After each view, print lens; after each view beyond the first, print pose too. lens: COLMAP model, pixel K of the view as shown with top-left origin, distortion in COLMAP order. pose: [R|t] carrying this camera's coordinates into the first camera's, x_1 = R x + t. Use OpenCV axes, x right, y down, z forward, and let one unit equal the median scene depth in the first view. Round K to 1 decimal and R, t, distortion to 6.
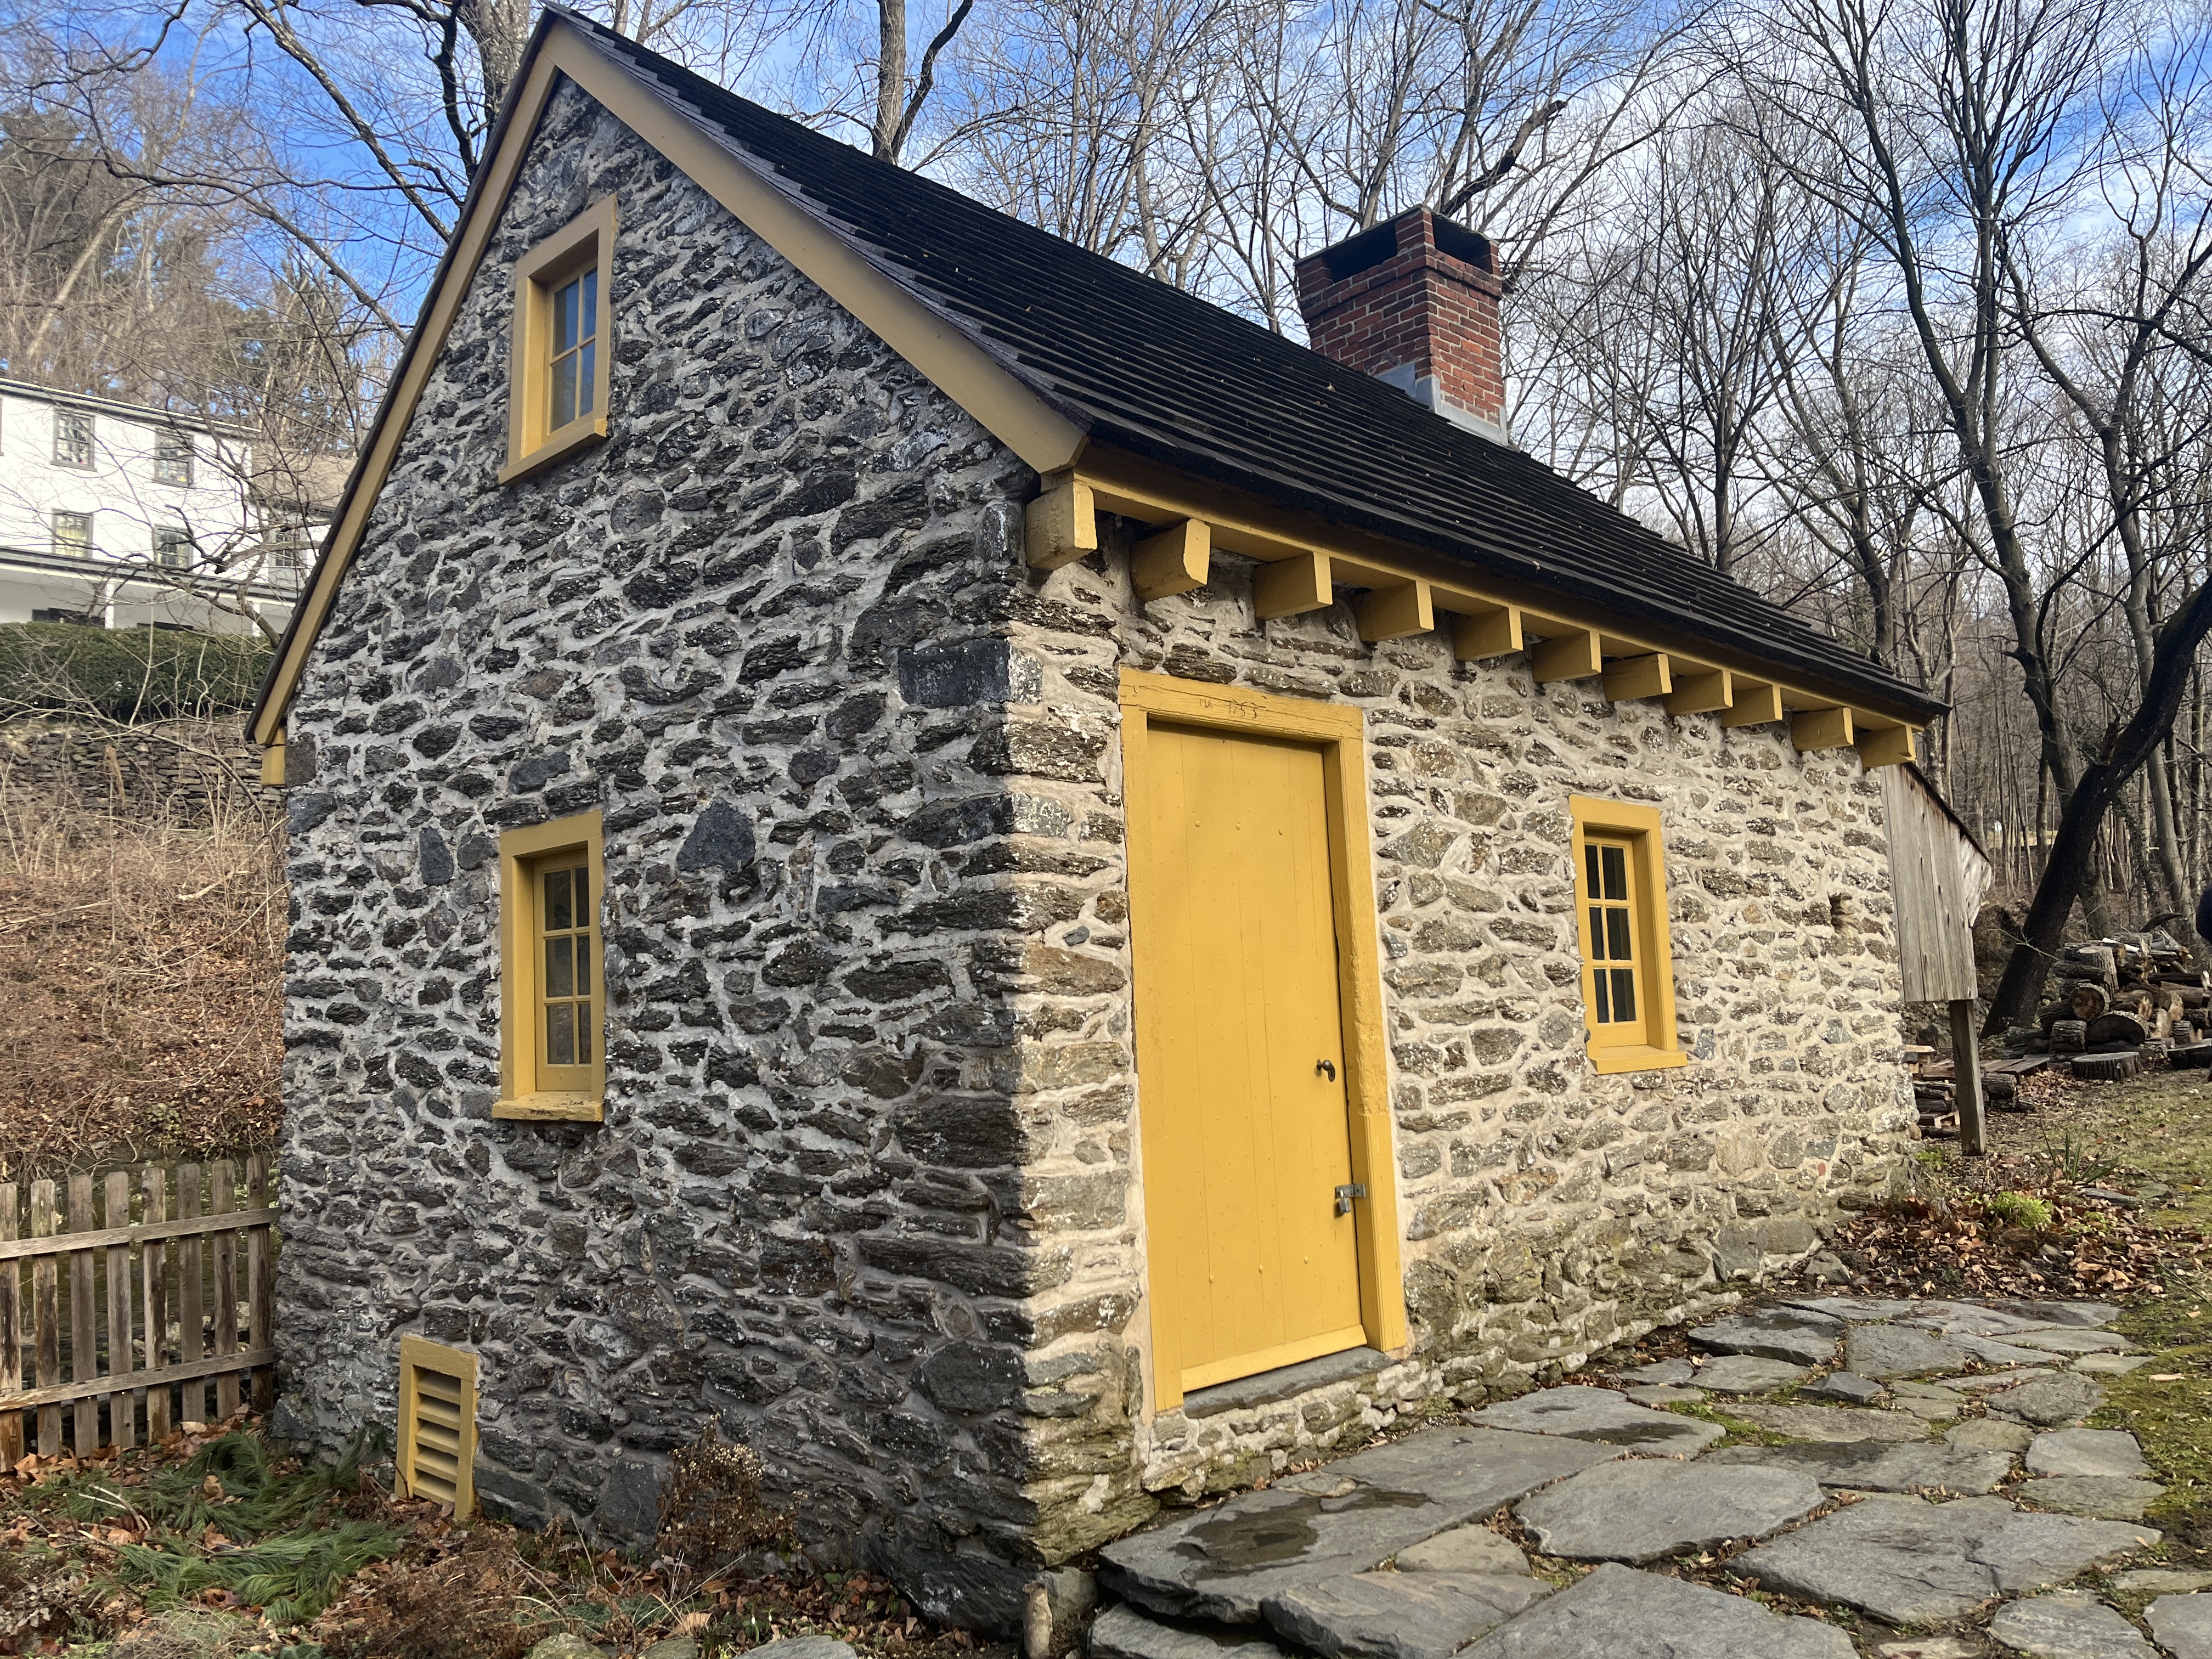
lens RADIAL K [[1676.5, 0, 1106.1], [0, 1676.5, 825.2], [0, 0, 1]] dist [0.057205, -0.079779]
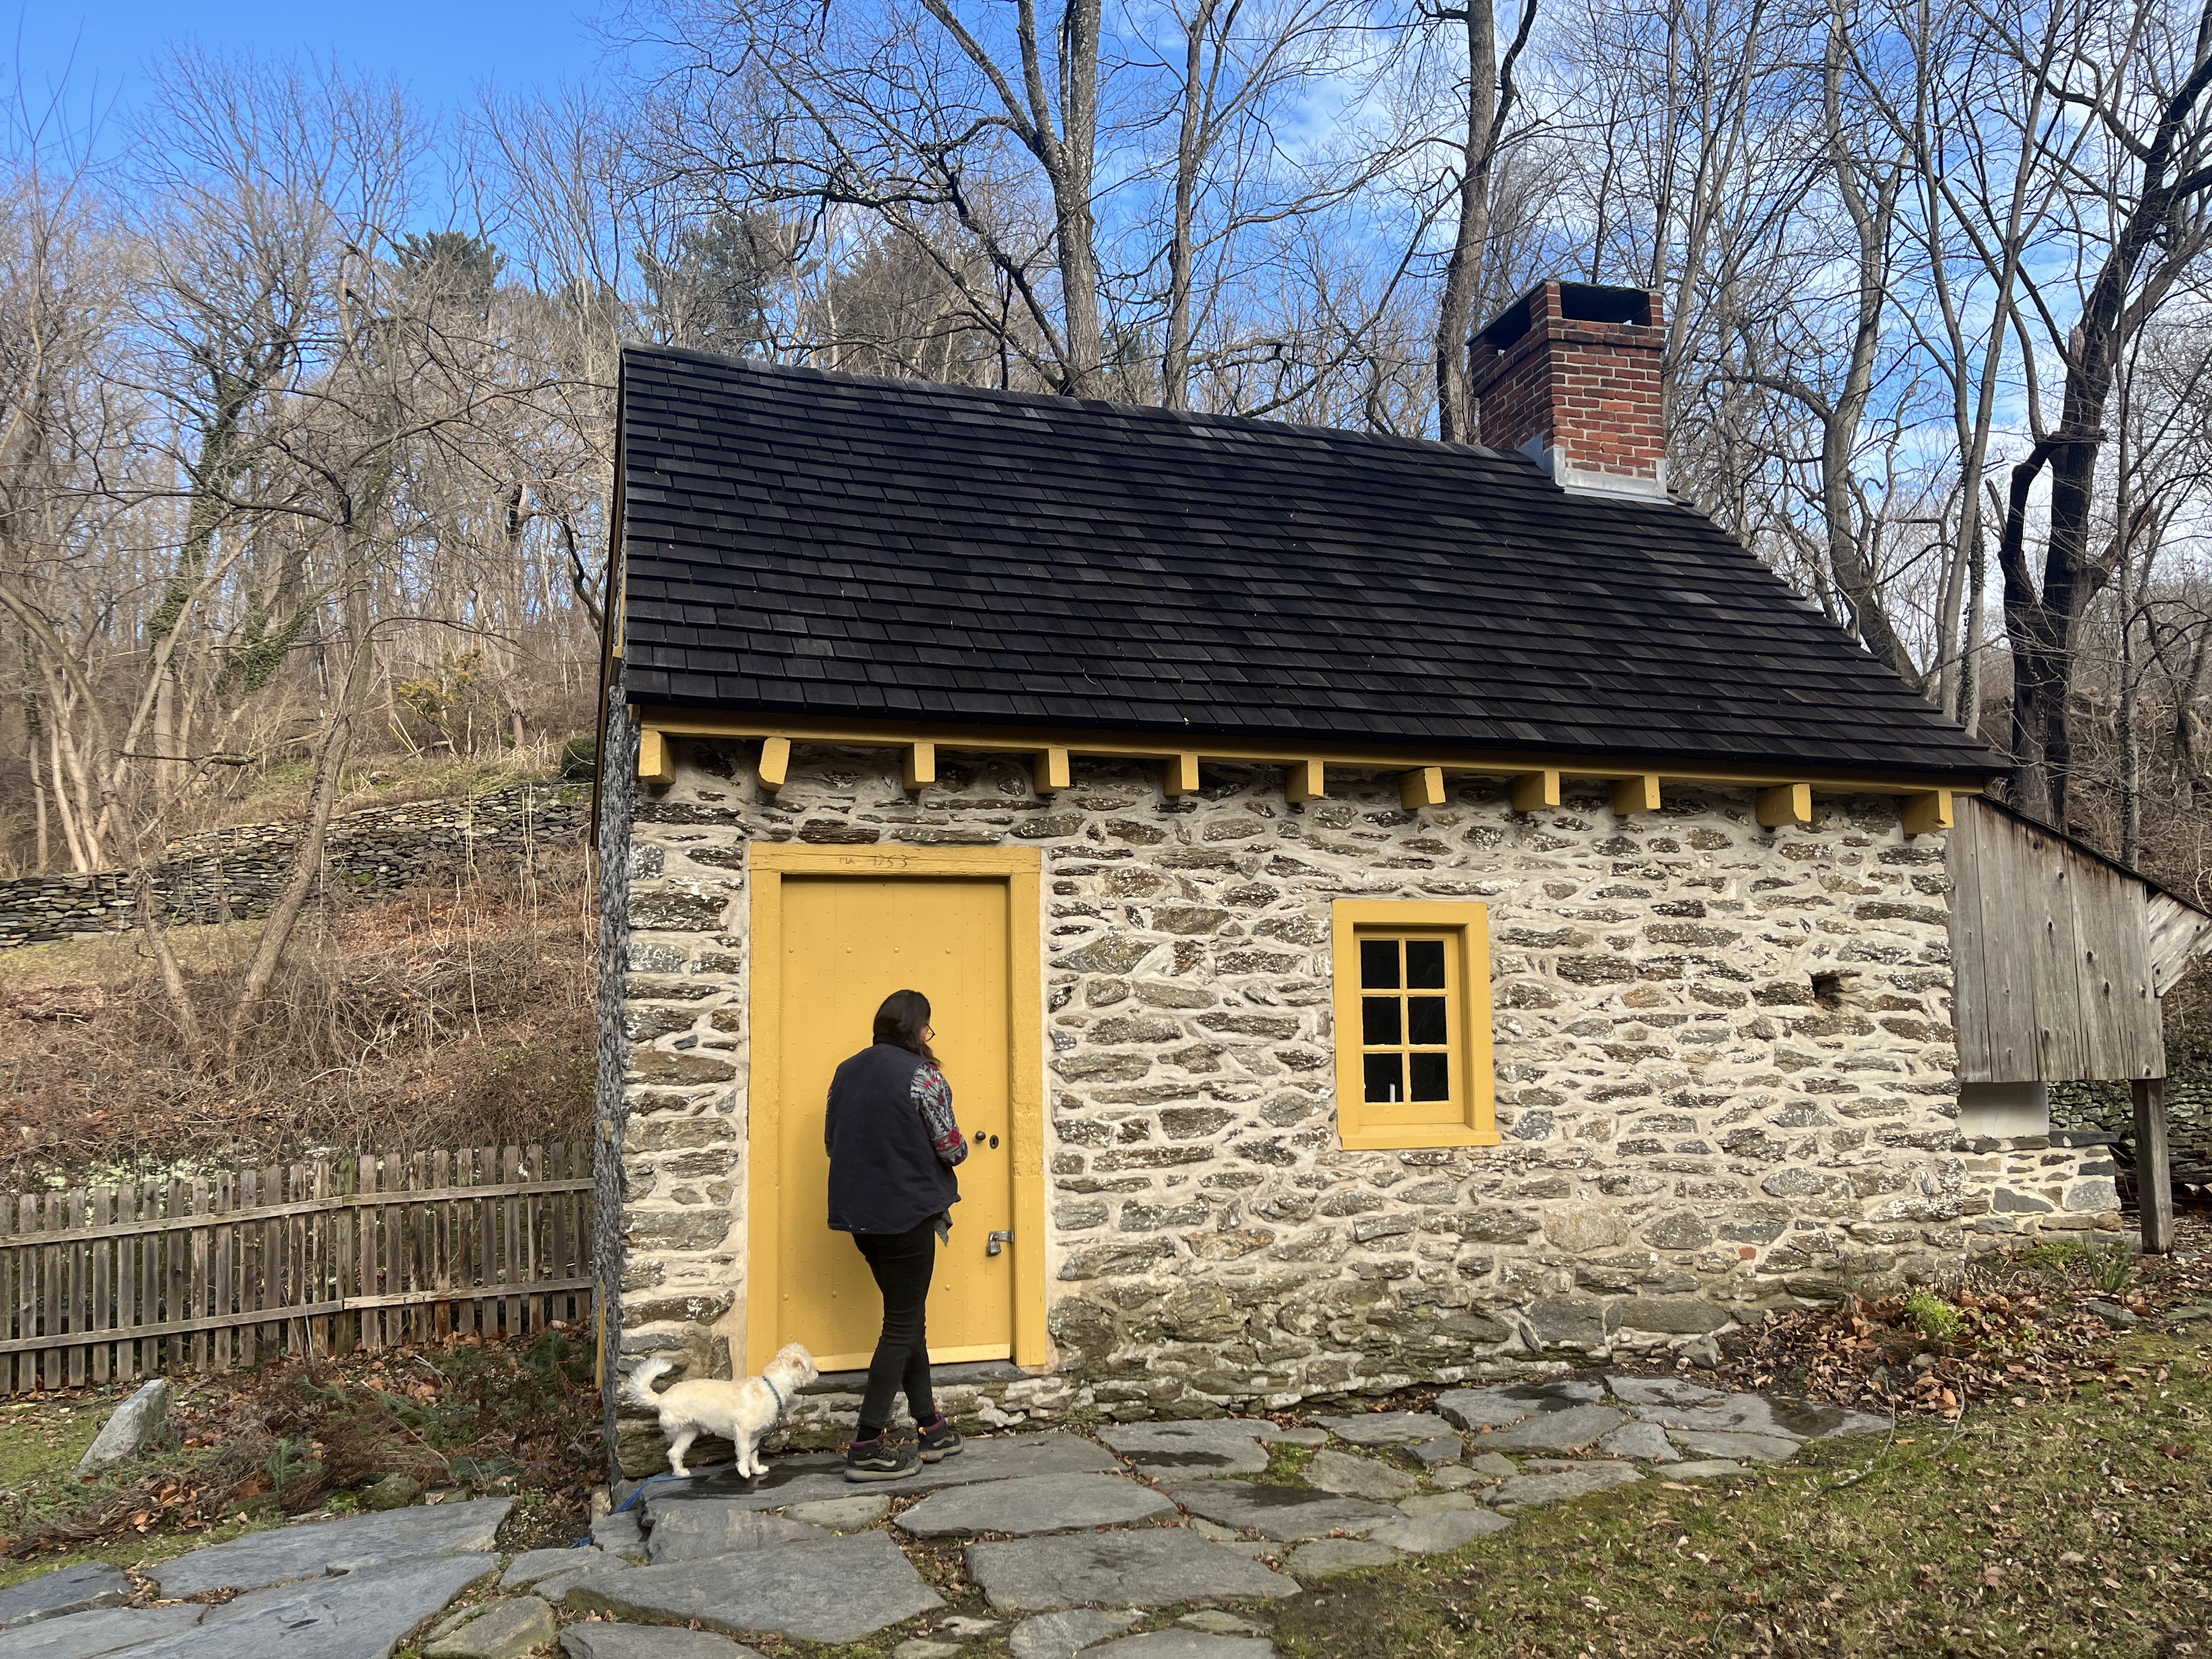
lens RADIAL K [[1676.5, 0, 1116.7], [0, 1676.5, 820.6], [0, 0, 1]] dist [0.057205, -0.079779]
pose [[0.886948, -0.024423, -0.461224, 0.771150], [0.030099, 0.999535, 0.004953, -0.093406], [0.460888, -0.018275, 0.887270, -0.071273]]
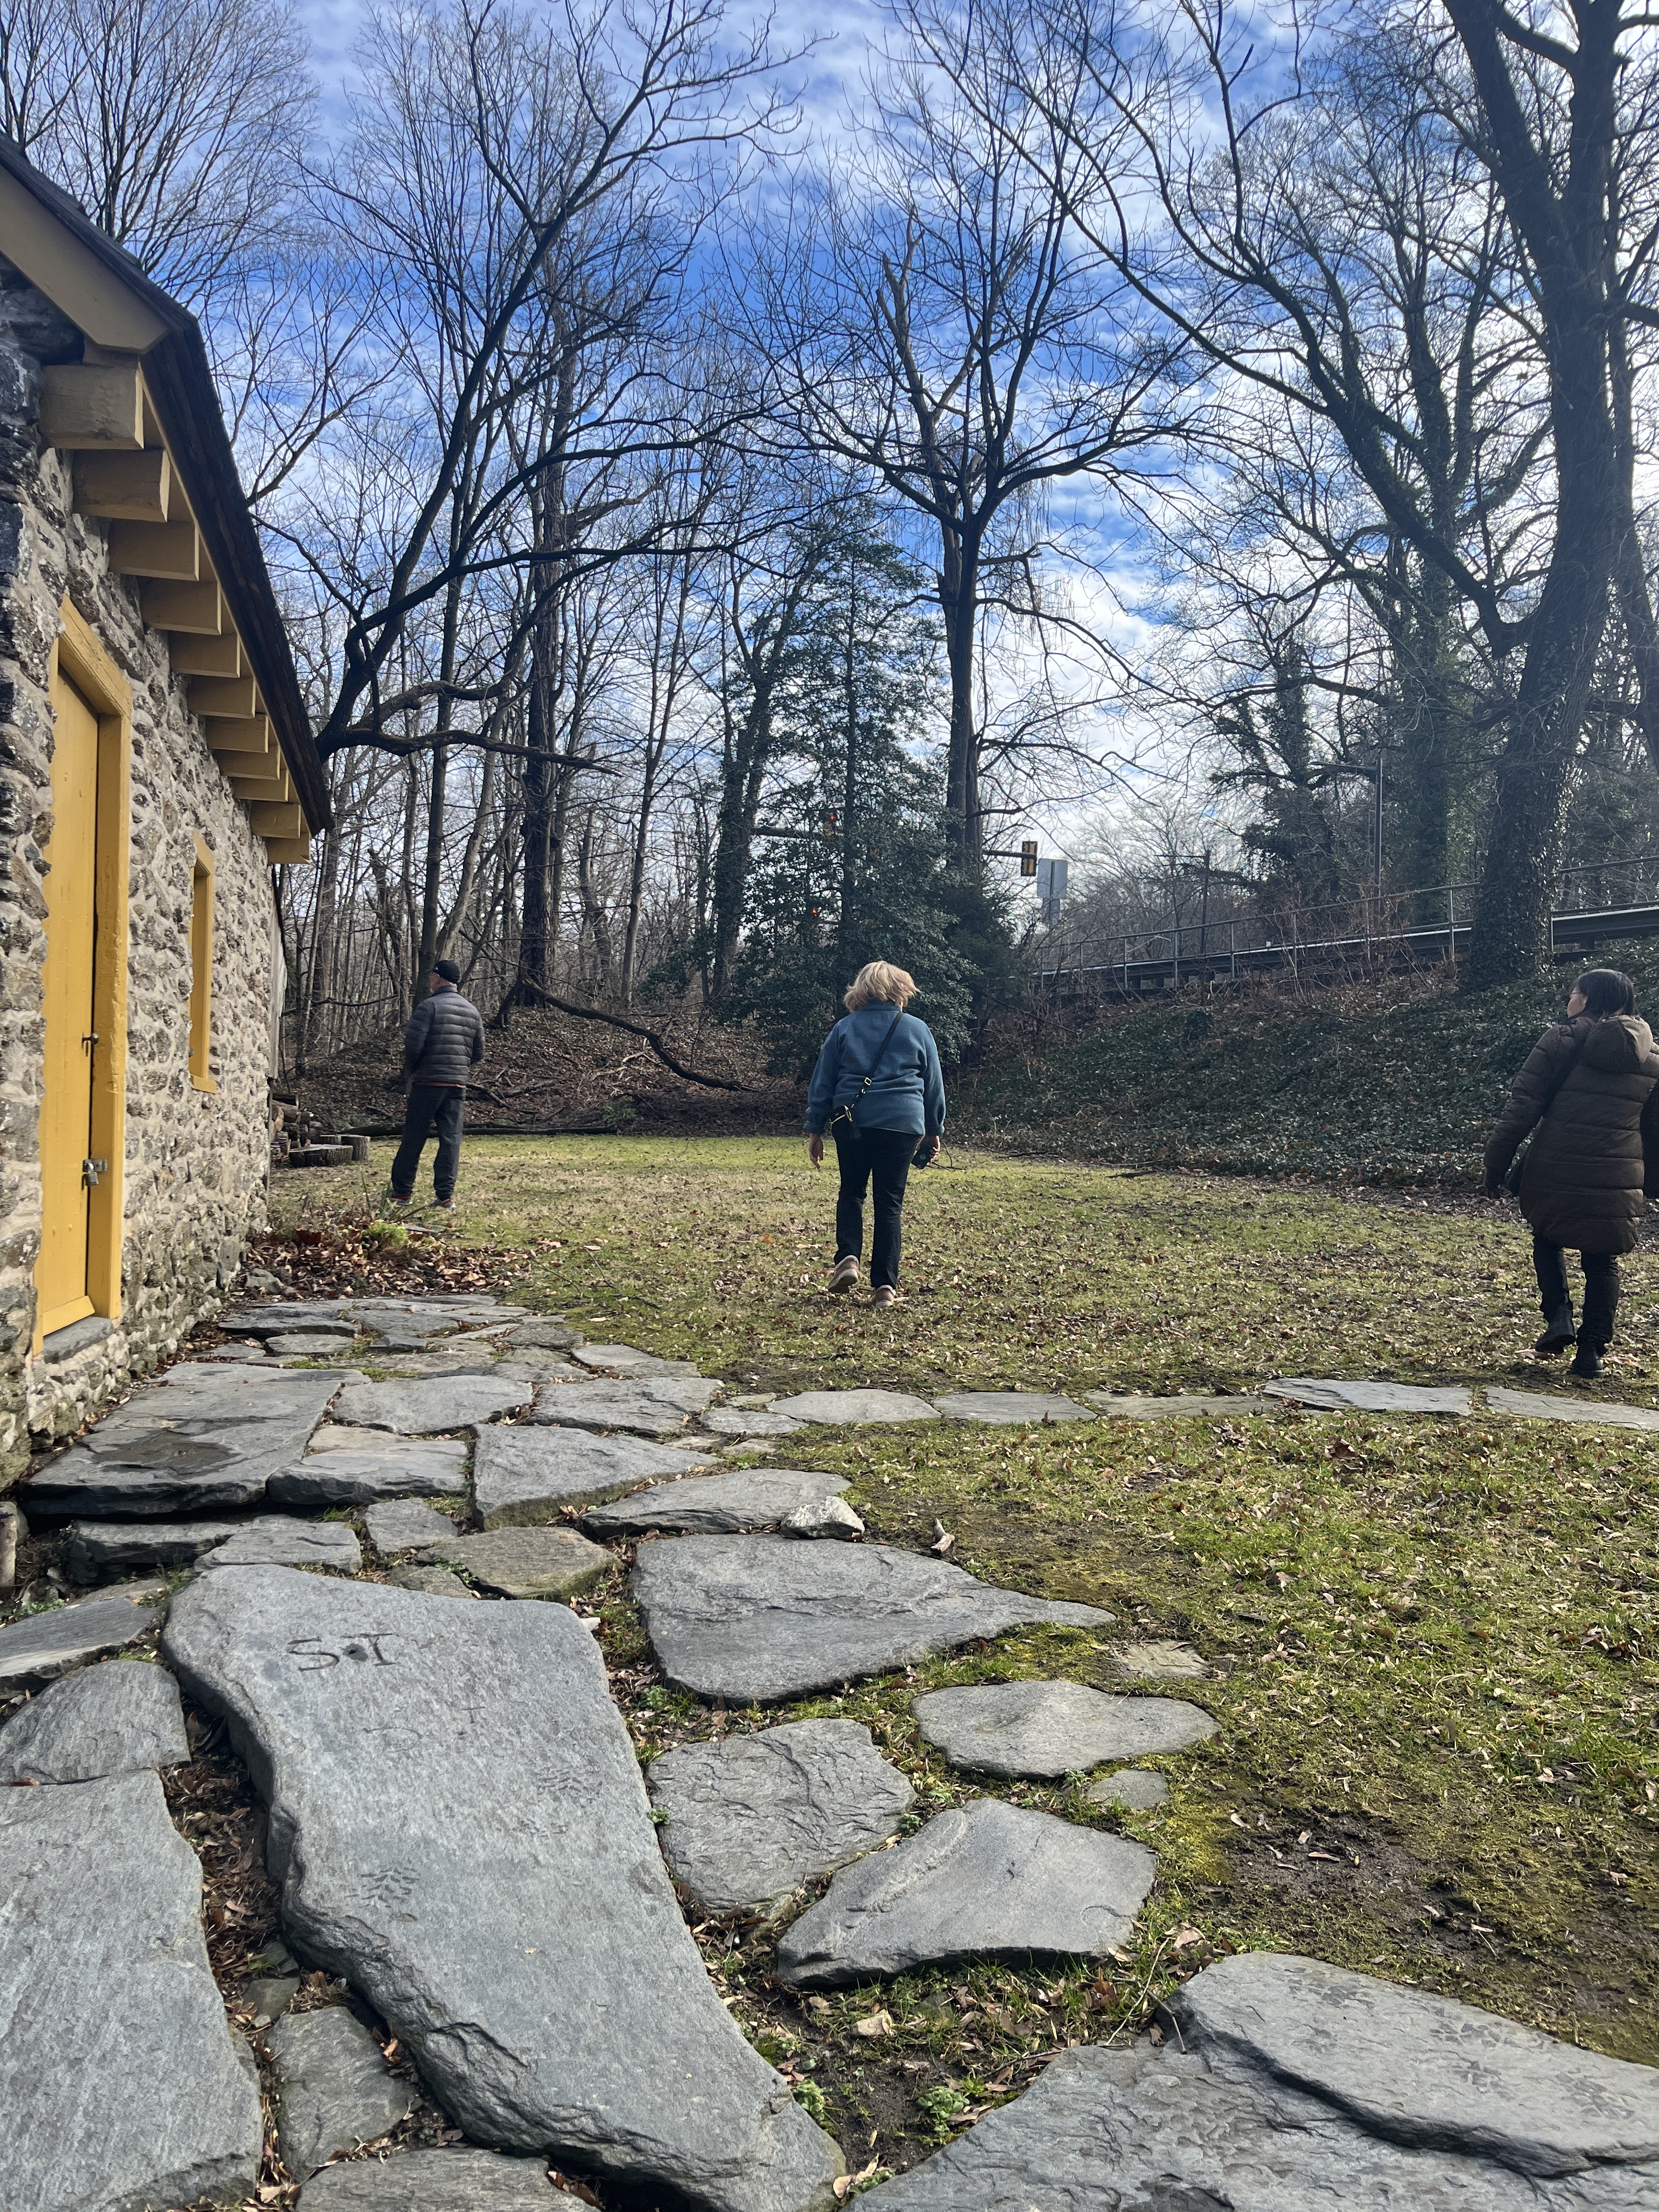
lens RADIAL K [[1676.5, 0, 828.1], [0, 1676.5, 1111.1], [0, 0, 1]] dist [0.057205, -0.079779]
pose [[0.538870, 0.070456, 0.839438, -0.442980], [-0.138534, 0.990341, 0.005809, 0.113334], [-0.830920, -0.119421, 0.543425, 0.089999]]
